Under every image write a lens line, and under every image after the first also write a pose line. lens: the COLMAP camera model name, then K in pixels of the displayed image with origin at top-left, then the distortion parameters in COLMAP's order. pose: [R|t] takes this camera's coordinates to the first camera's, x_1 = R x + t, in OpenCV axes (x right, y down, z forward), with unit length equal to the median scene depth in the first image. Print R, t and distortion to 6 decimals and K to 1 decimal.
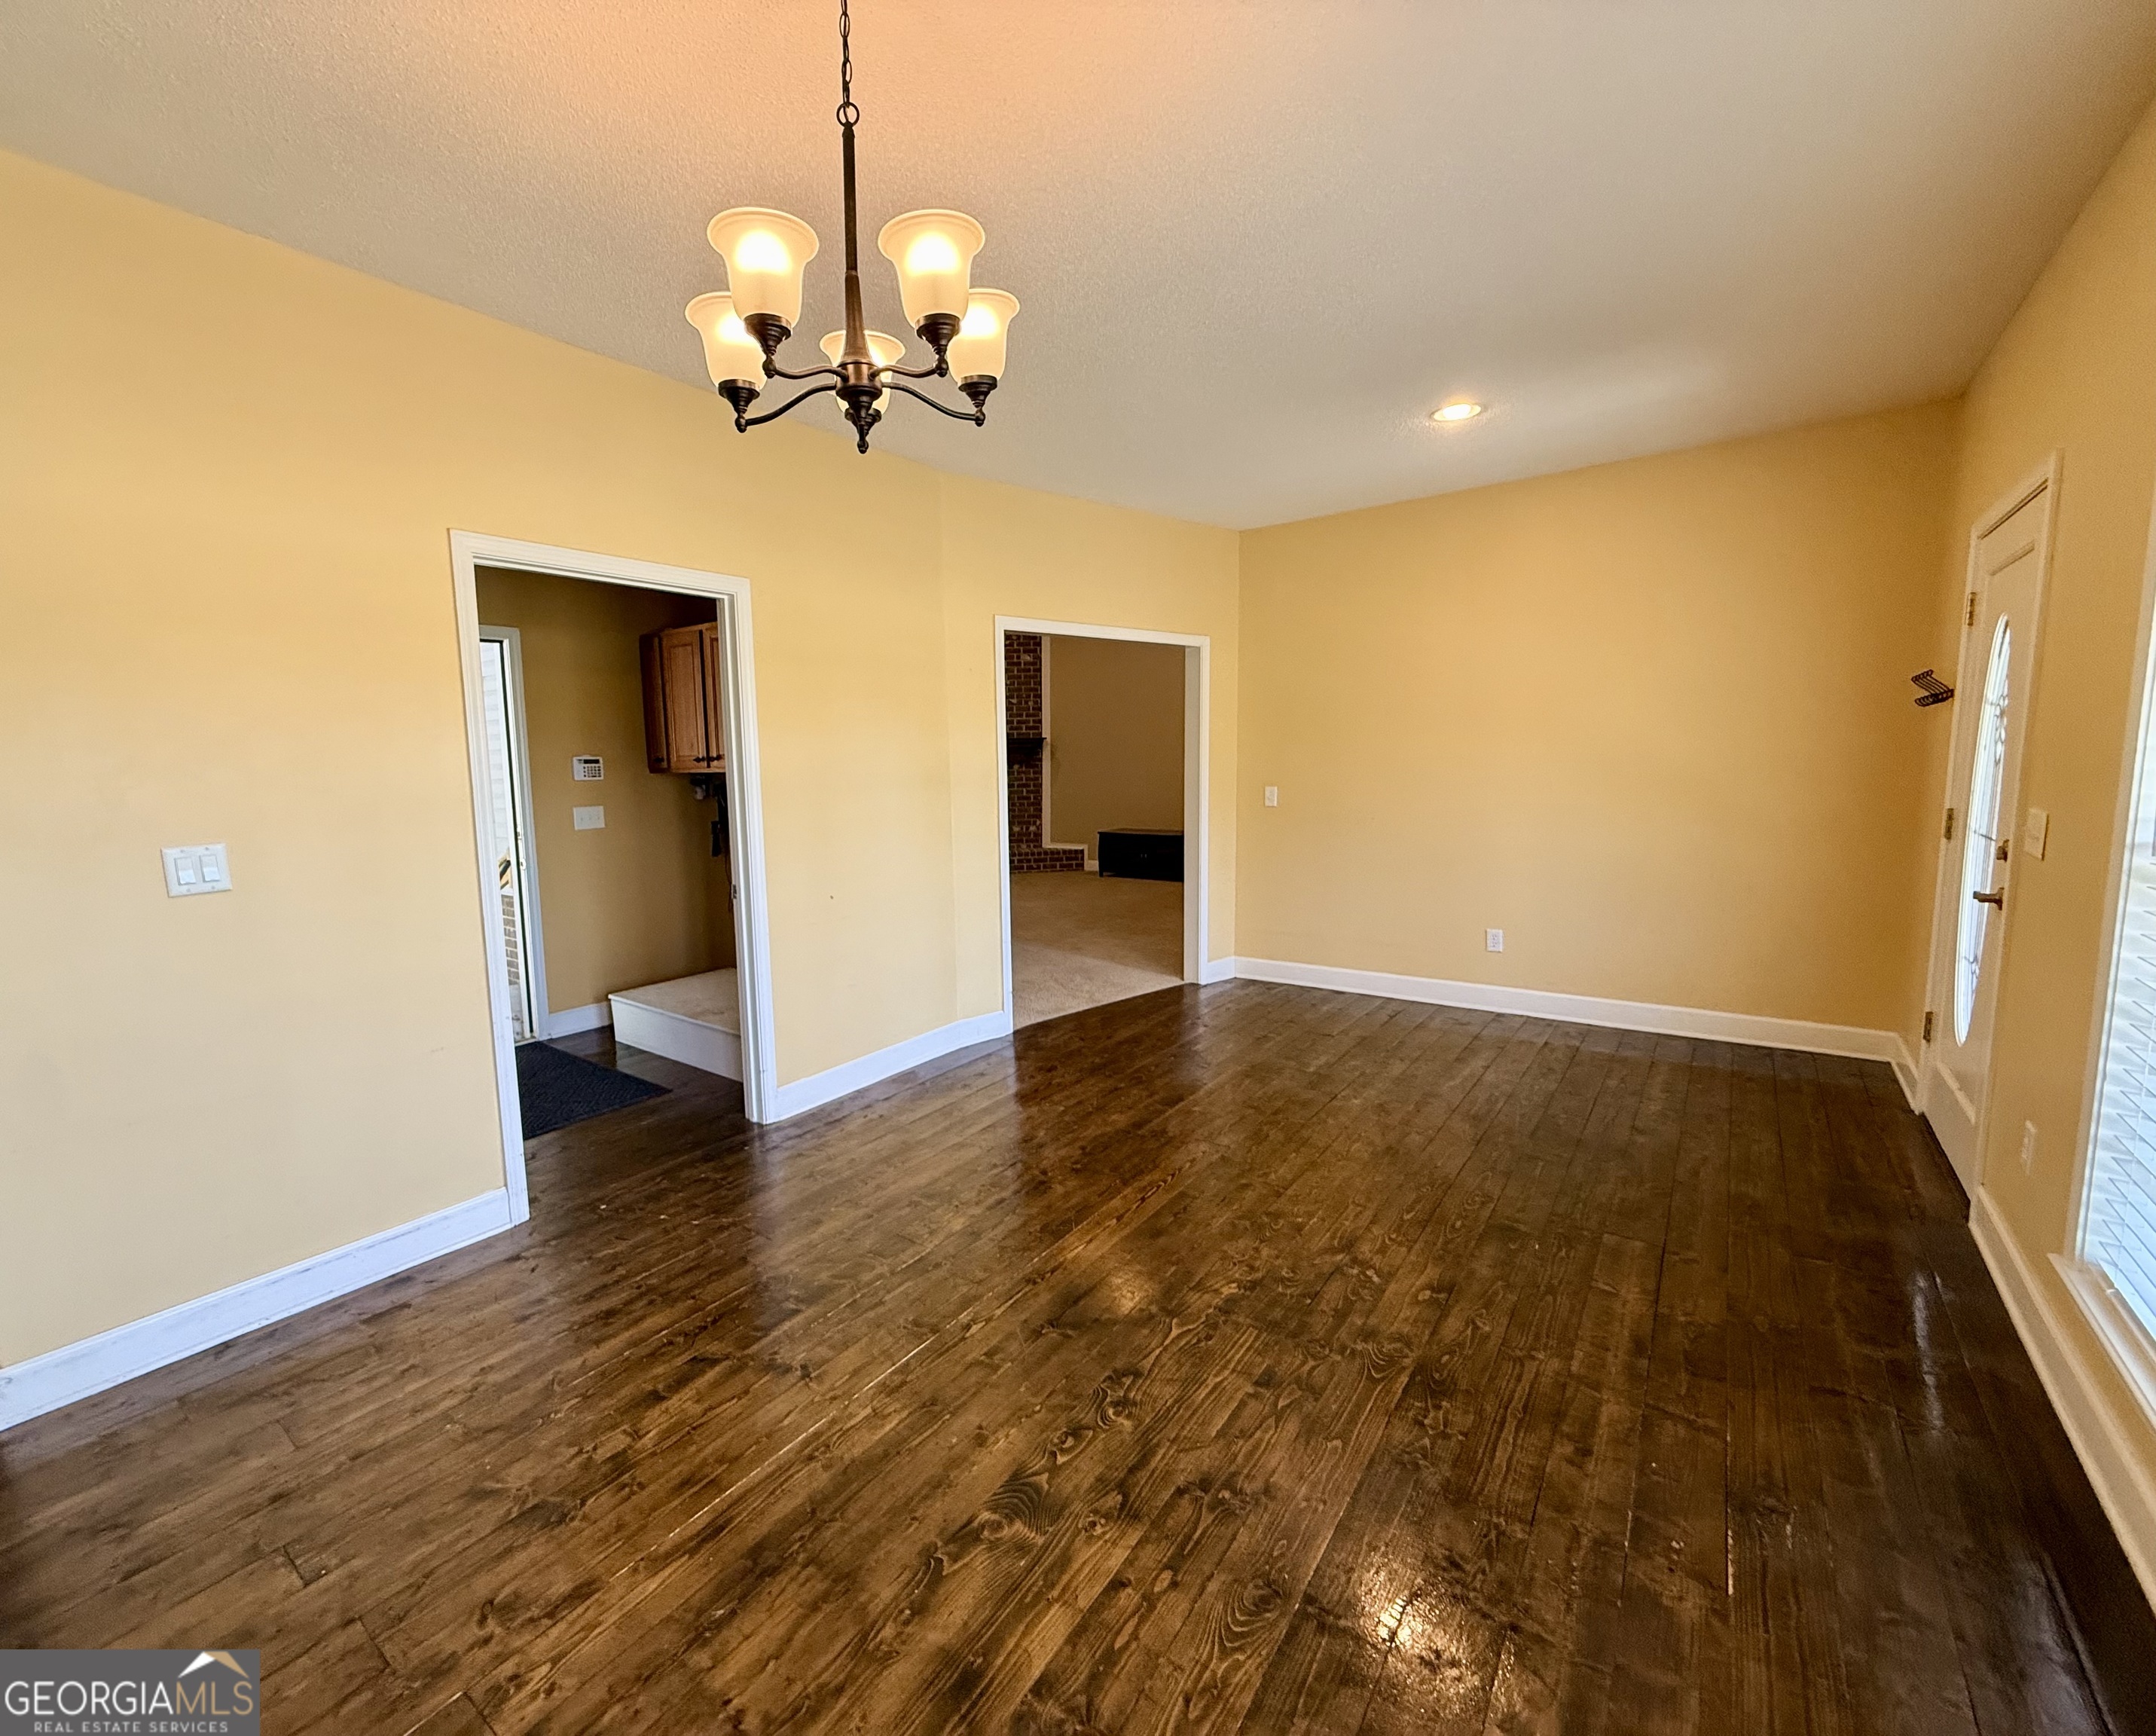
lens RADIAL K [[918.0, 0, 991.2], [0, 918.0, 867.2], [0, 0, 1]] dist [-0.000916, 0.000287]
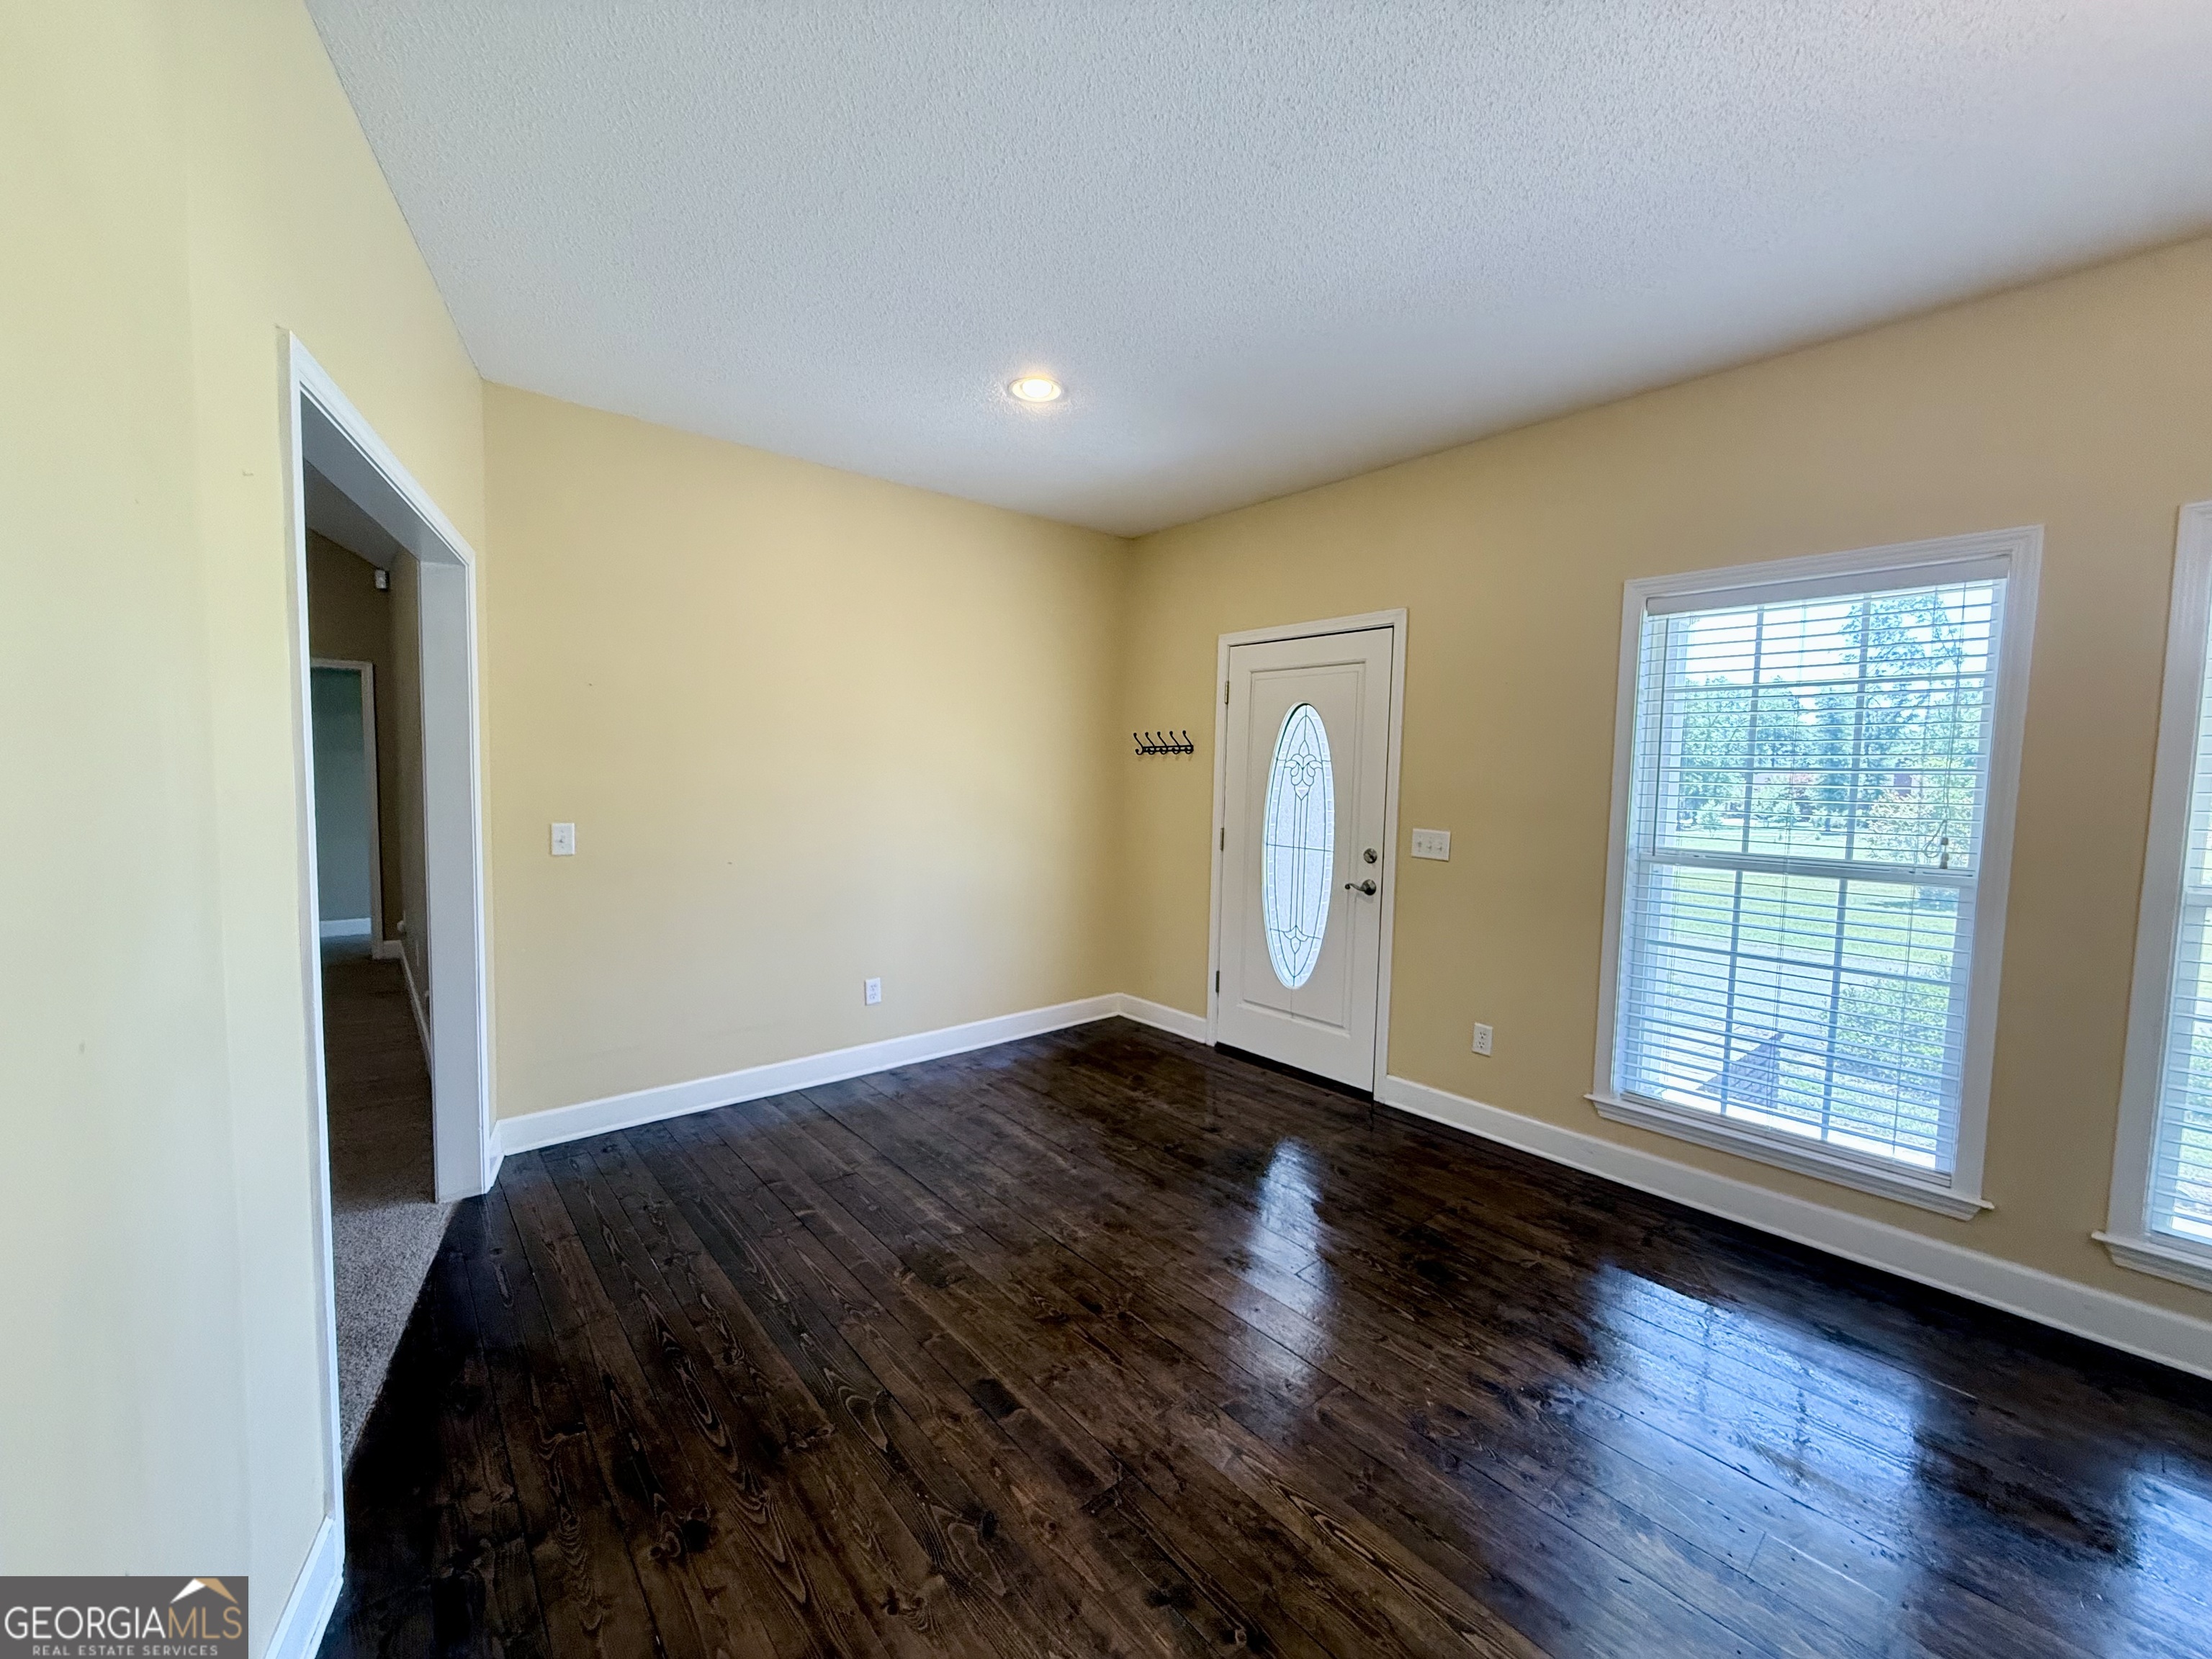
lens RADIAL K [[884.5, 0, 1102.8], [0, 884.5, 835.0], [0, 0, 1]] dist [-0.001631, 0.000716]
pose [[0.191339, -0.042727, 0.980594, -0.268107], [0.094368, 0.995225, 0.024951, -0.080235], [-0.976977, 0.087762, 0.194457, 0.721221]]
